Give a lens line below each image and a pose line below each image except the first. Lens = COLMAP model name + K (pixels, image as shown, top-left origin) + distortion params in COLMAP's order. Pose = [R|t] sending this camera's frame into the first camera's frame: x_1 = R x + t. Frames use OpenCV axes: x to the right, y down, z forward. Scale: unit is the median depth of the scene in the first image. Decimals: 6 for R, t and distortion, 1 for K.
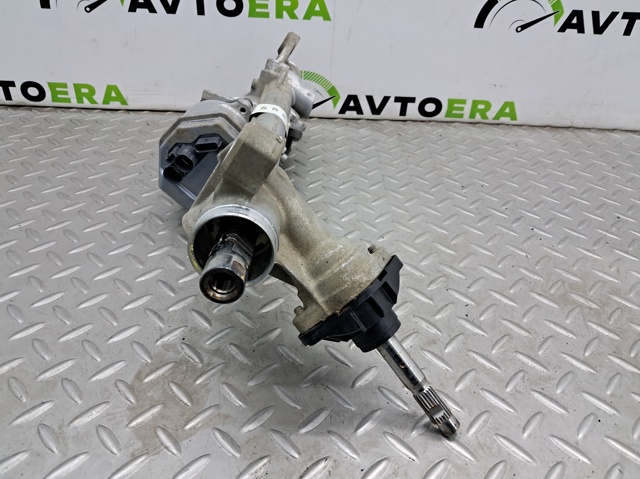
lens RADIAL K [[500.9, 0, 317.8], [0, 500.9, 240.1], [0, 0, 1]] dist [-0.009736, -0.007284]
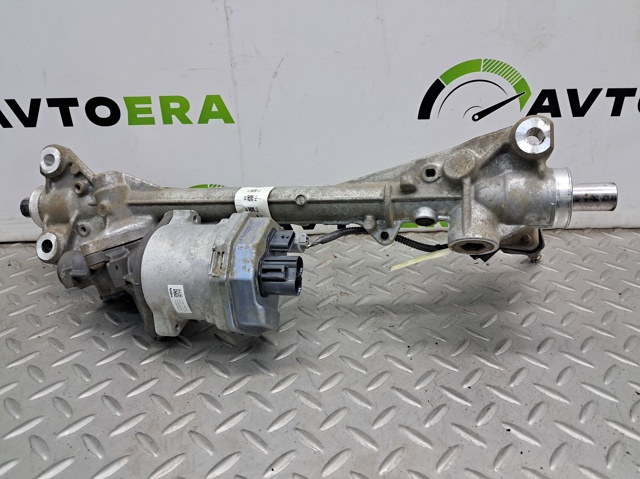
lens RADIAL K [[500.9, 0, 321.6], [0, 500.9, 239.5], [0, 0, 1]] dist [-0.009736, -0.007284]
pose [[0.998160, -0.060418, -0.005218, 0.154251], [0.059375, 0.991169, -0.118566, -0.154914], [0.012336, 0.118038, 0.992932, 0.242351]]
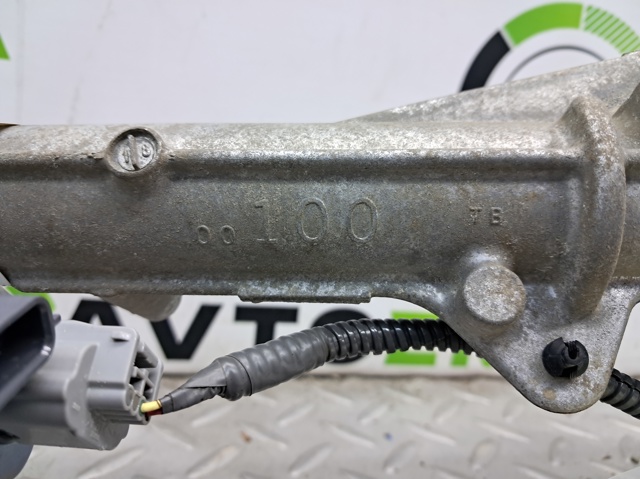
lens RADIAL K [[500.9, 0, 315.8], [0, 500.9, 235.3], [0, 0, 1]] dist [-0.009736, -0.007284]
pose [[0.977107, 0.030458, 0.210557, 0.145879], [0.058492, 0.913100, -0.403519, -0.209185], [-0.204550, 0.406597, 0.890415, 0.733008]]
